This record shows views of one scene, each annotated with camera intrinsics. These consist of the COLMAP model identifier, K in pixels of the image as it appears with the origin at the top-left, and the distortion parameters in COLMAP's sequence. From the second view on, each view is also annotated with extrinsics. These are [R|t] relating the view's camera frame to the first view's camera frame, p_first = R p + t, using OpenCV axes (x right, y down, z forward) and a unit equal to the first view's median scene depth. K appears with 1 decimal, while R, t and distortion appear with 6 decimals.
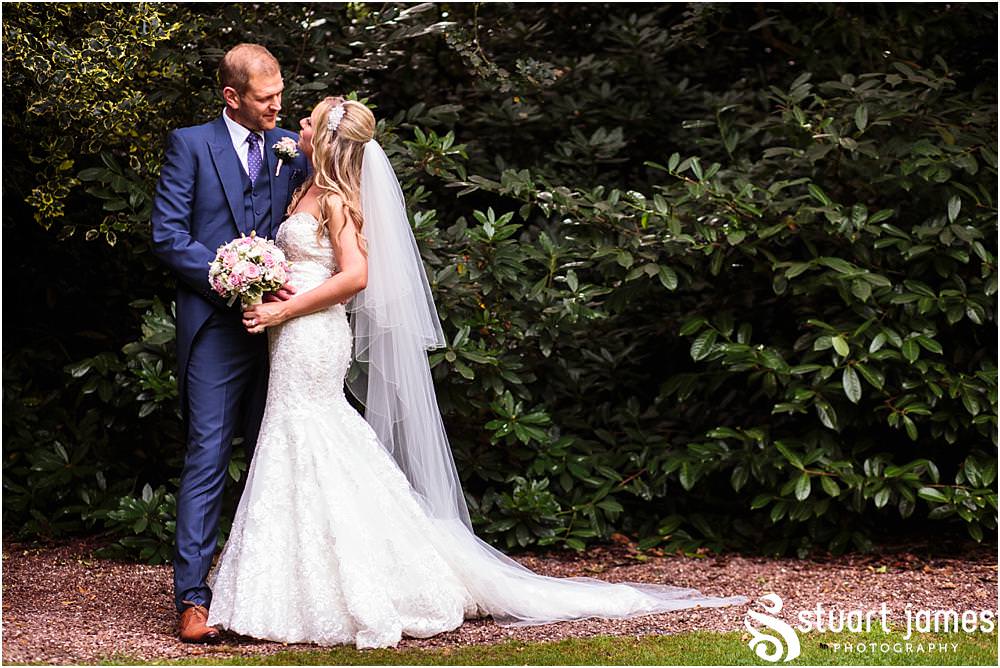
lens RADIAL K [[2459.2, 0, 499.8], [0, 2459.2, 334.3], [0, 0, 1]] dist [-0.128417, 0.000000]
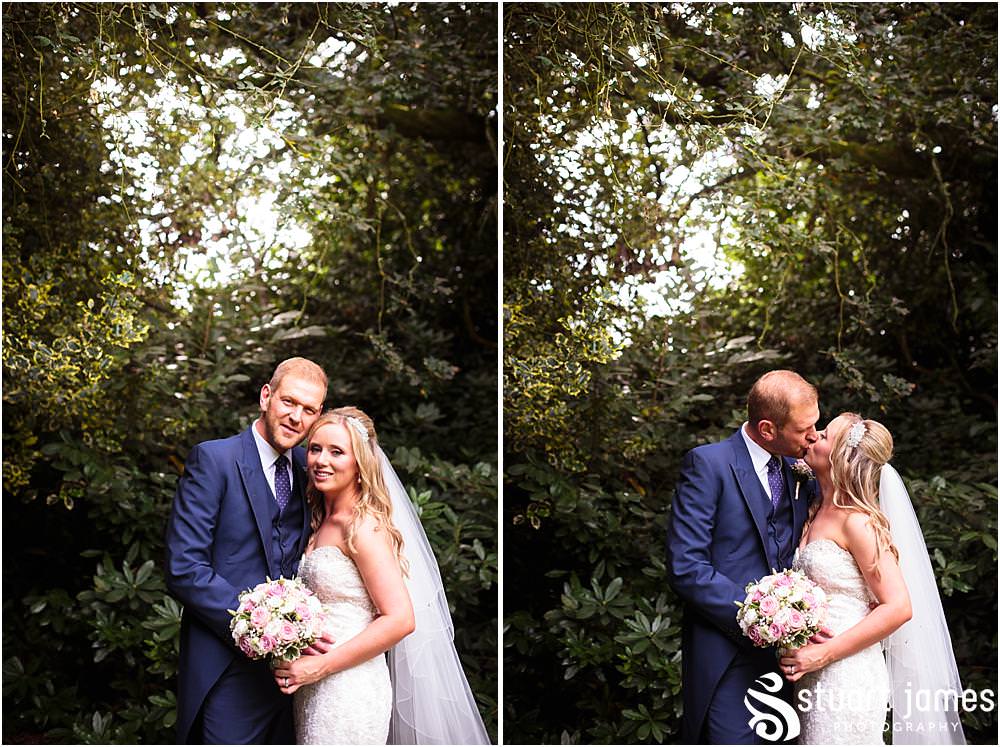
lens RADIAL K [[1398.5, 0, 500.5], [0, 1398.5, 373.5], [0, 0, 1]] dist [-0.024516, 0.000000]
pose [[0.992615, -0.004026, -0.121244, -0.138820], [-0.009887, 0.993439, -0.113932, -0.050589], [0.120908, 0.114289, 0.986063, 0.465265]]
